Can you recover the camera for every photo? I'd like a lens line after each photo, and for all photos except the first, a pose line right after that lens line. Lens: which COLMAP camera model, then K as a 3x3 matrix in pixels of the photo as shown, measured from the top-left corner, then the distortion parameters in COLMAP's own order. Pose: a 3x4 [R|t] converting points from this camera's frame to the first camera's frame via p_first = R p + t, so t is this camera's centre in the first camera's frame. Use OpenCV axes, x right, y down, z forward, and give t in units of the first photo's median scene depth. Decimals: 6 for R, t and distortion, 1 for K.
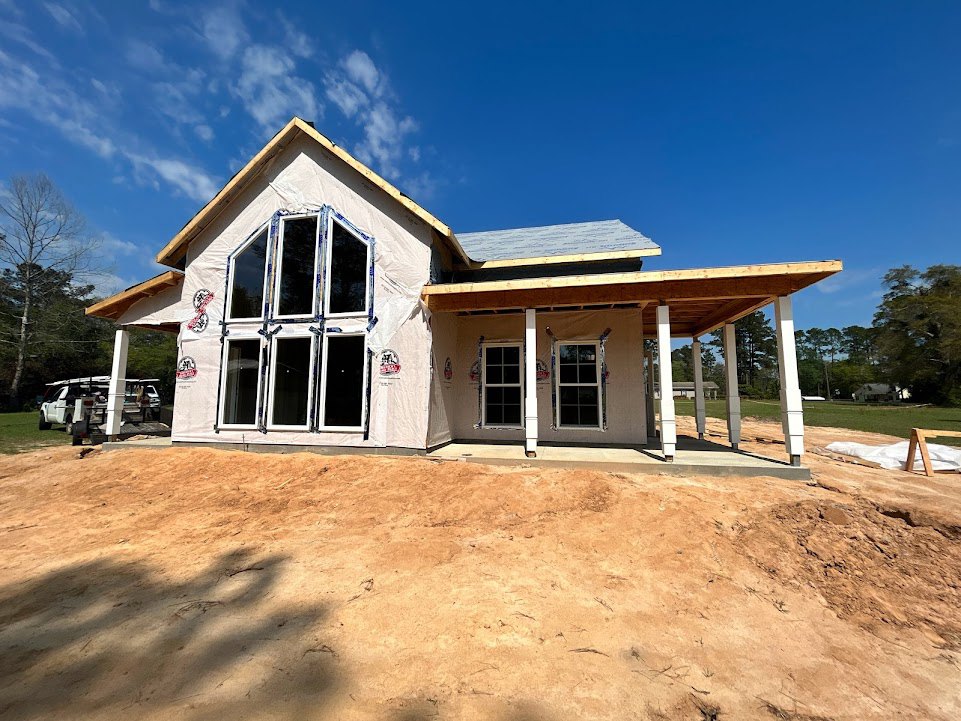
lens RADIAL K [[387.6, 0, 480.5], [0, 387.6, 360.5], [0, 0, 1]] dist [0.000459, 0.000305]
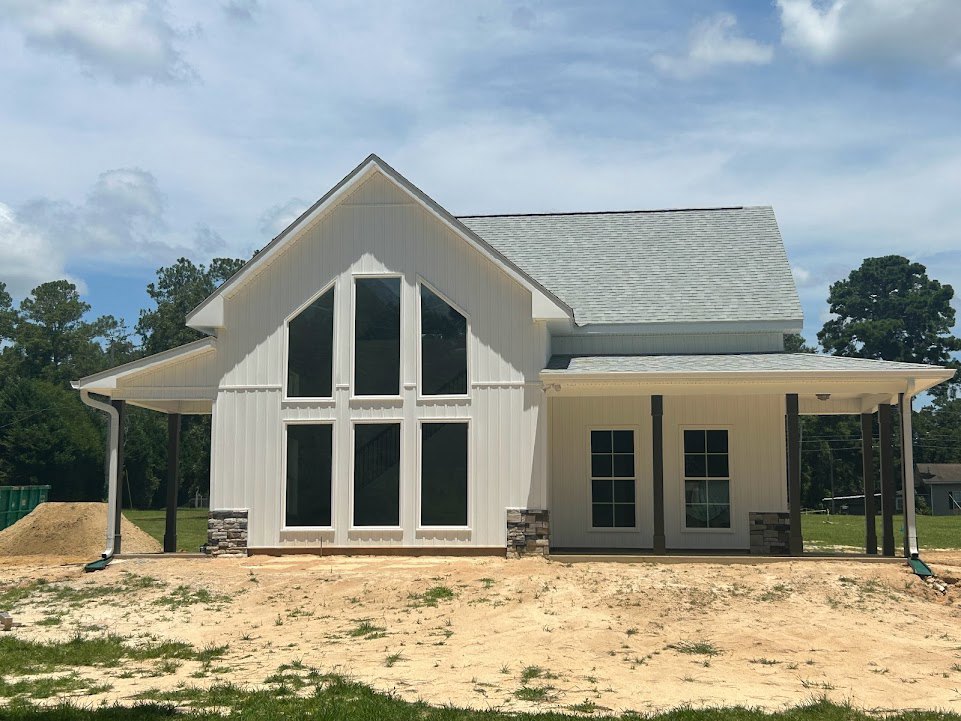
lens RADIAL K [[1341.4, 0, 480.5], [0, 1341.4, 360.5], [0, 0, 1]] dist [0.226755, 0.008534]
pose [[0.996558, 0.006185, 0.082670, -0.464237], [-0.004845, 0.999854, -0.016390, -0.138394], [-0.082759, 0.015933, 0.996442, -1.817713]]
